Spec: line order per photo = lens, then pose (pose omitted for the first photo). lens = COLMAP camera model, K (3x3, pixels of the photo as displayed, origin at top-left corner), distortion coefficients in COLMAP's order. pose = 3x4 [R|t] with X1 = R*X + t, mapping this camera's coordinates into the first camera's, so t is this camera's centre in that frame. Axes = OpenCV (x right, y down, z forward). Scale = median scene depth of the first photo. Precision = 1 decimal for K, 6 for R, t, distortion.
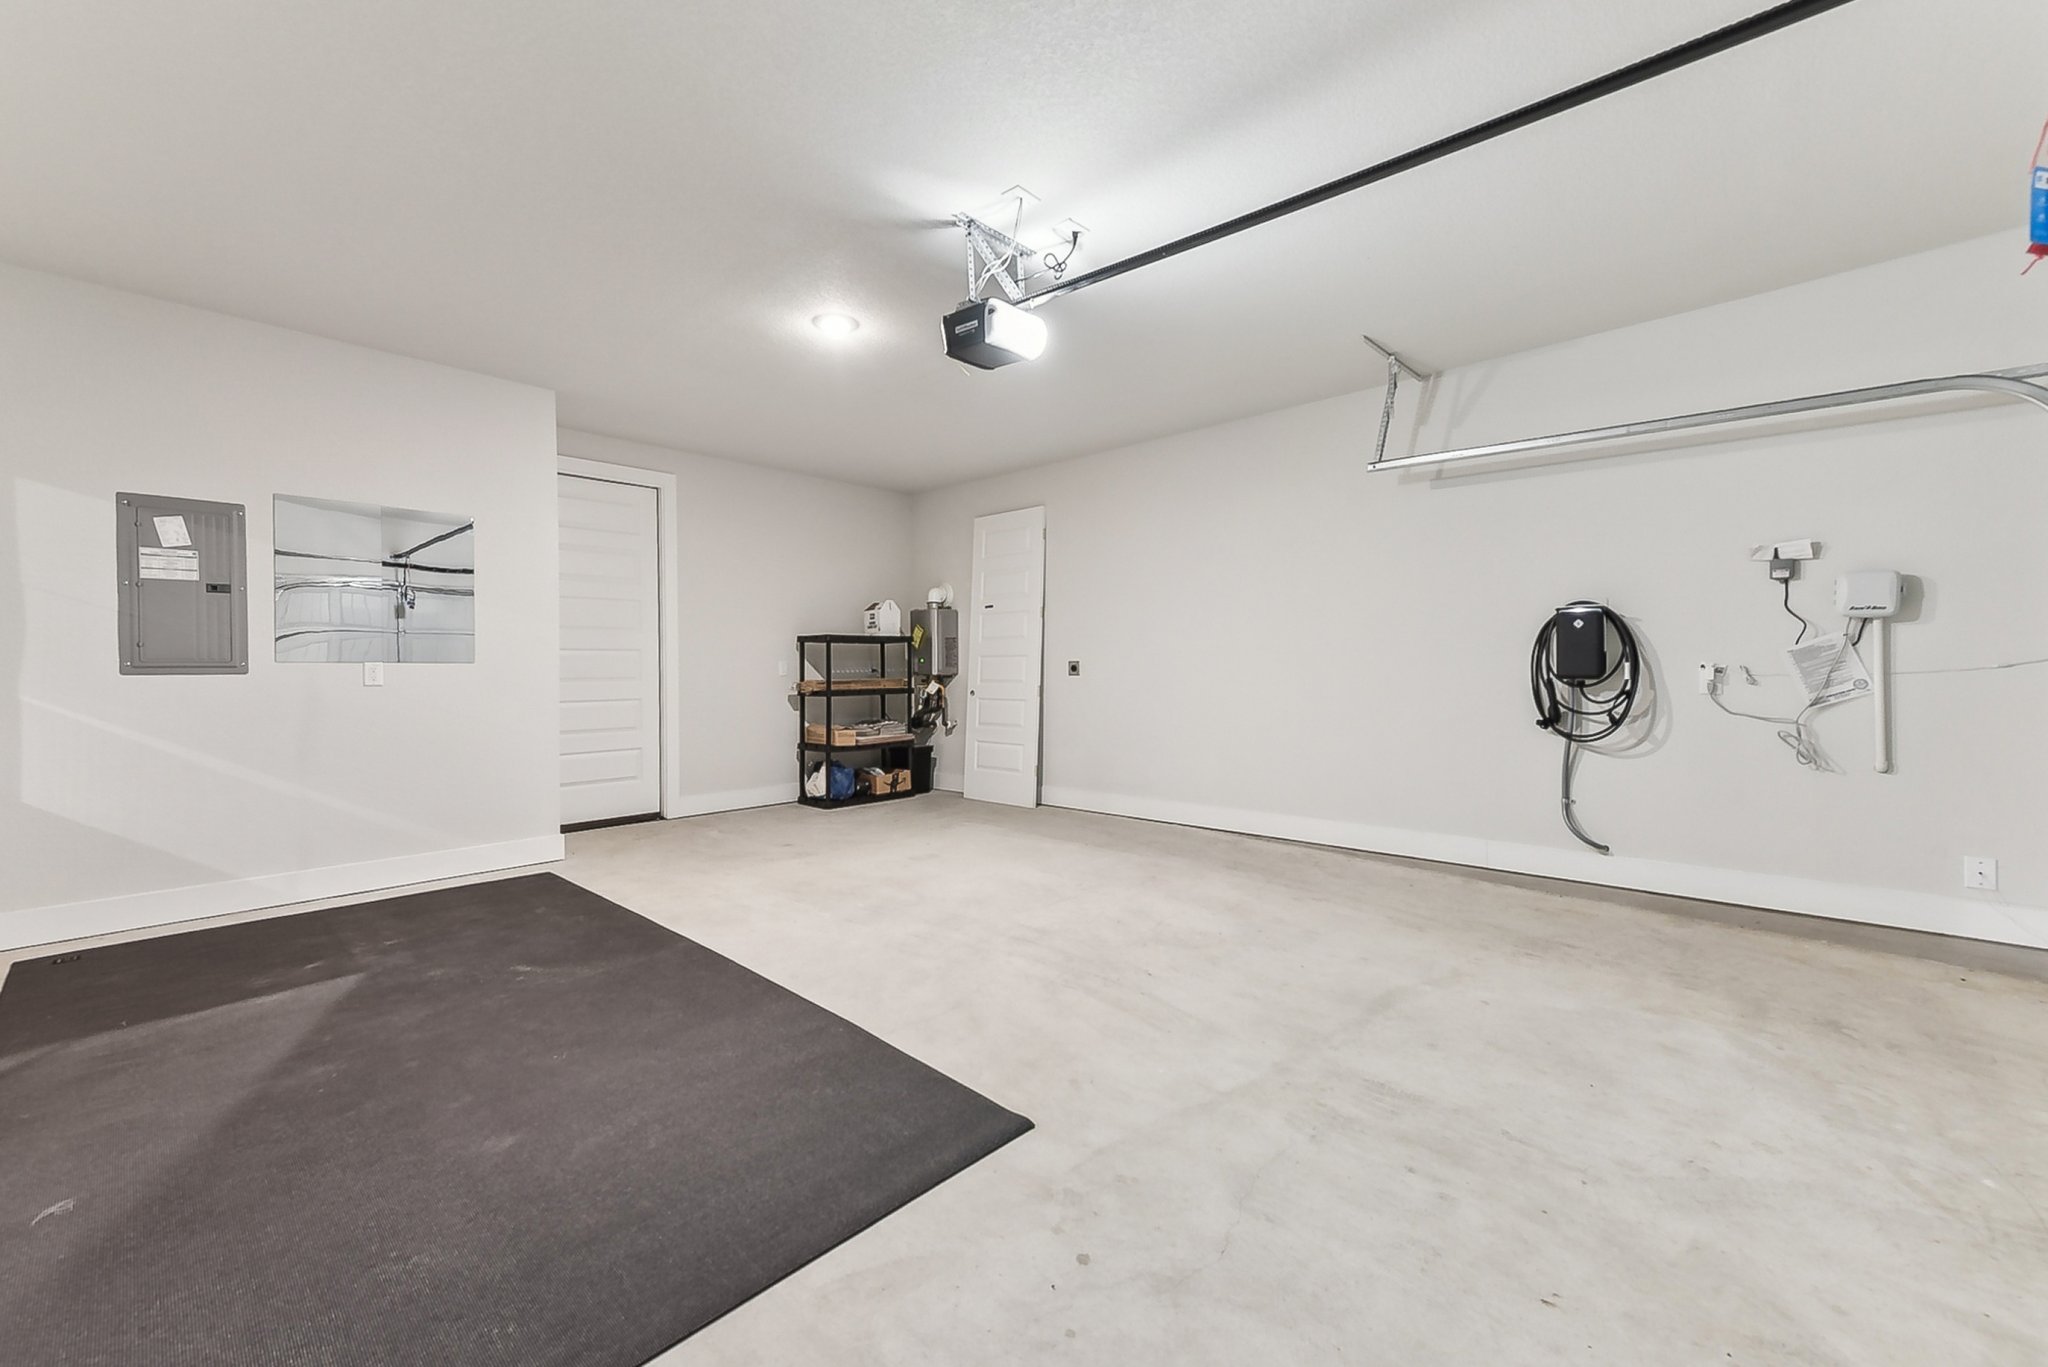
lens RADIAL K [[842.2, 0, 1023.9], [0, 842.2, 673.4], [0, 0, 1]] dist [0.005700, -0.000712]
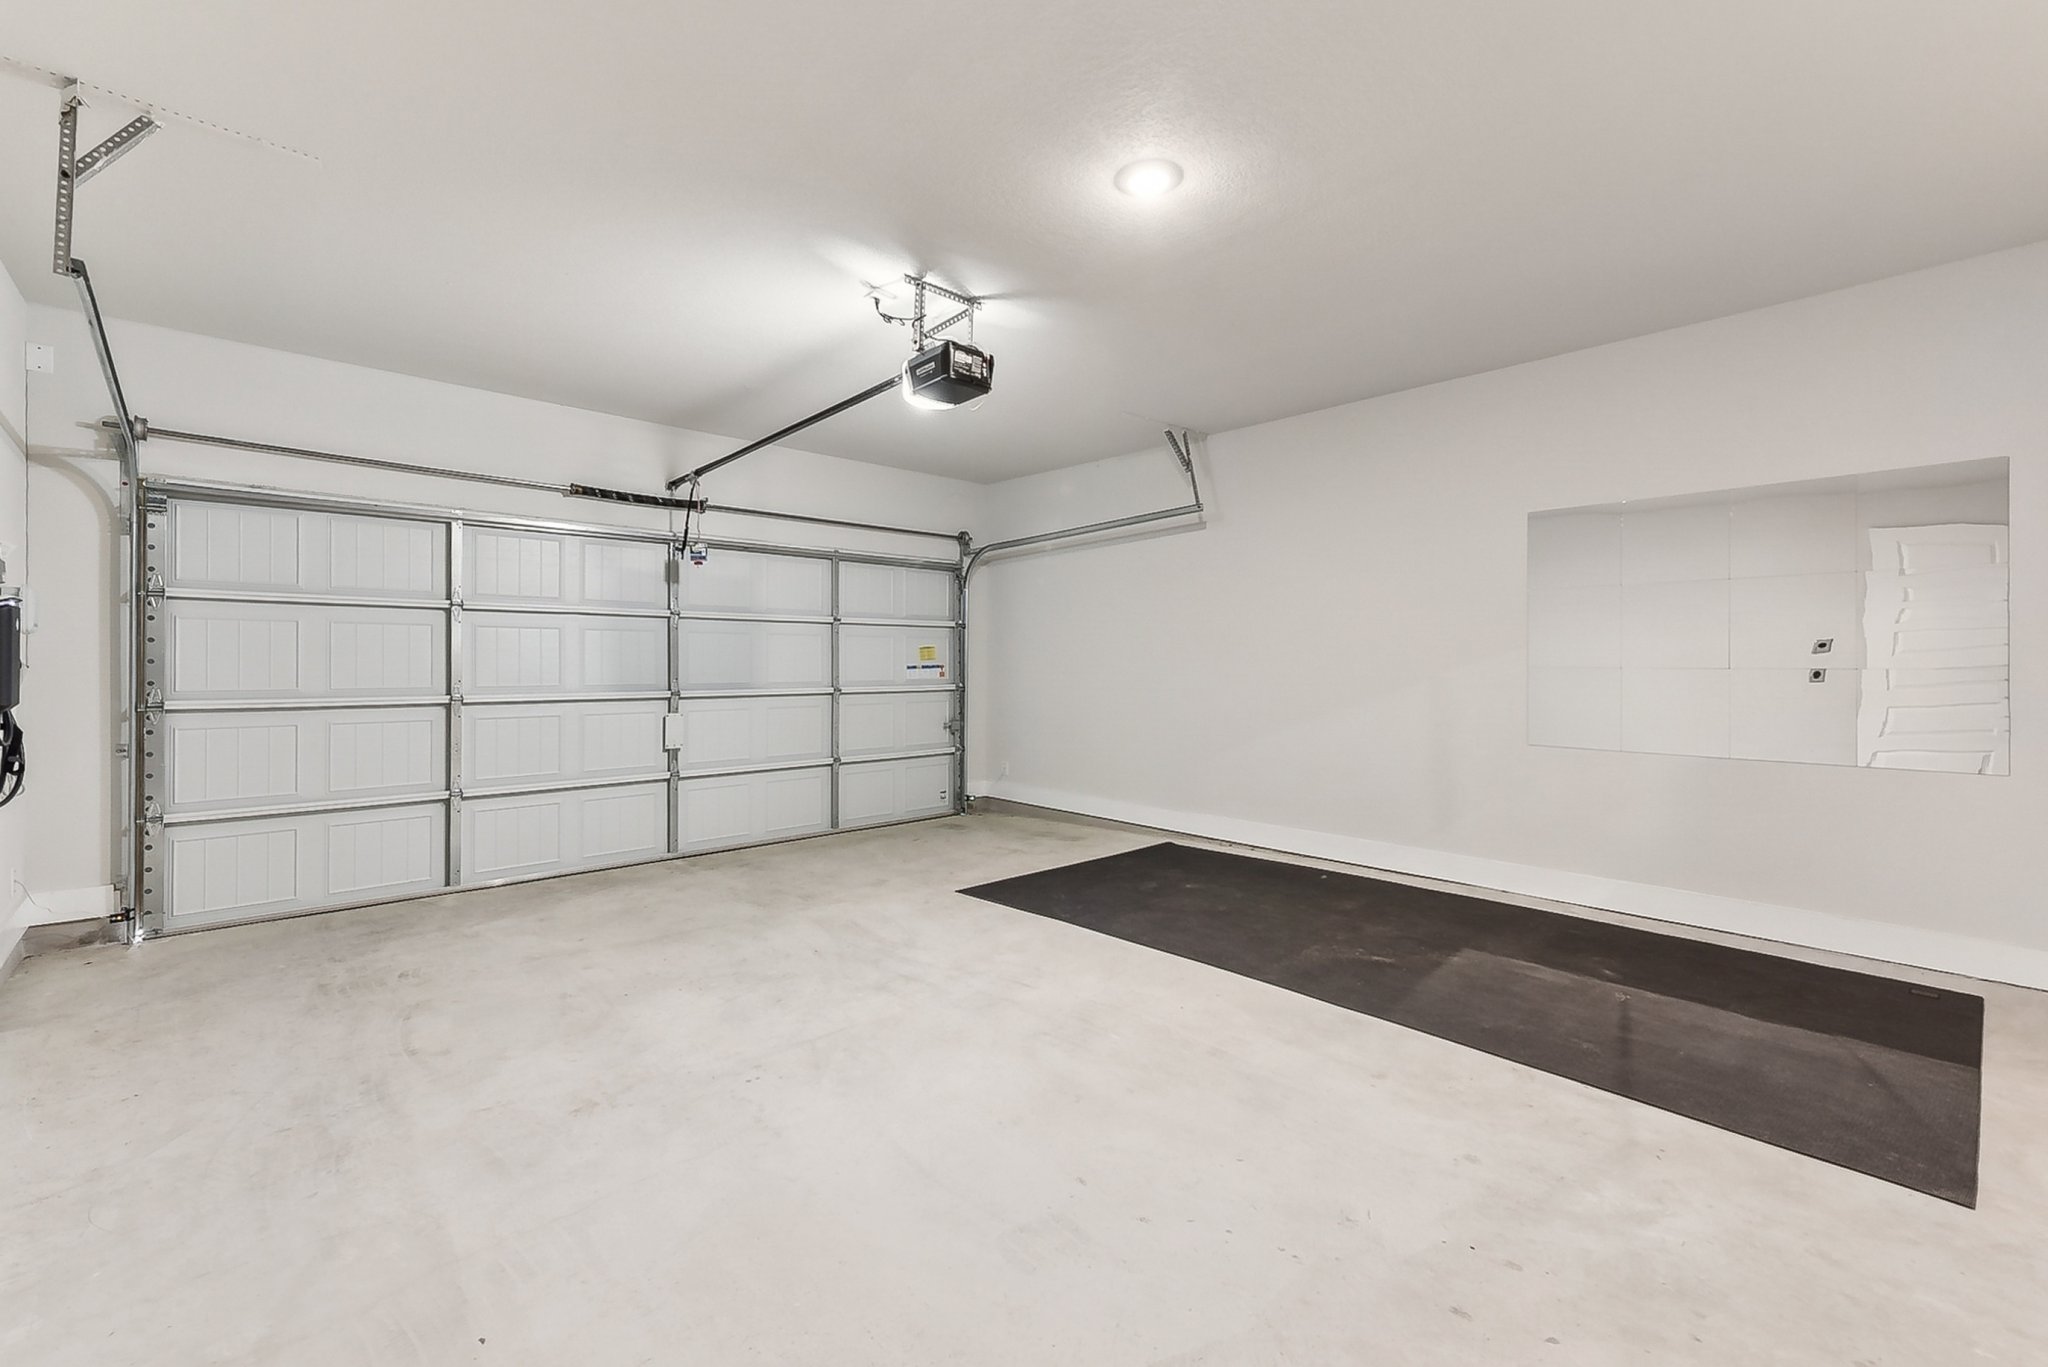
lens RADIAL K [[842.2, 0, 1023.9], [0, 842.2, 673.4], [0, 0, 1]] dist [0.005700, -0.000712]
pose [[-0.997731, 0.003216, 0.067253, -0.196605], [0.003902, 0.999942, 0.010060, -0.027904], [-0.067217, 0.010299, -0.997685, 1.985470]]
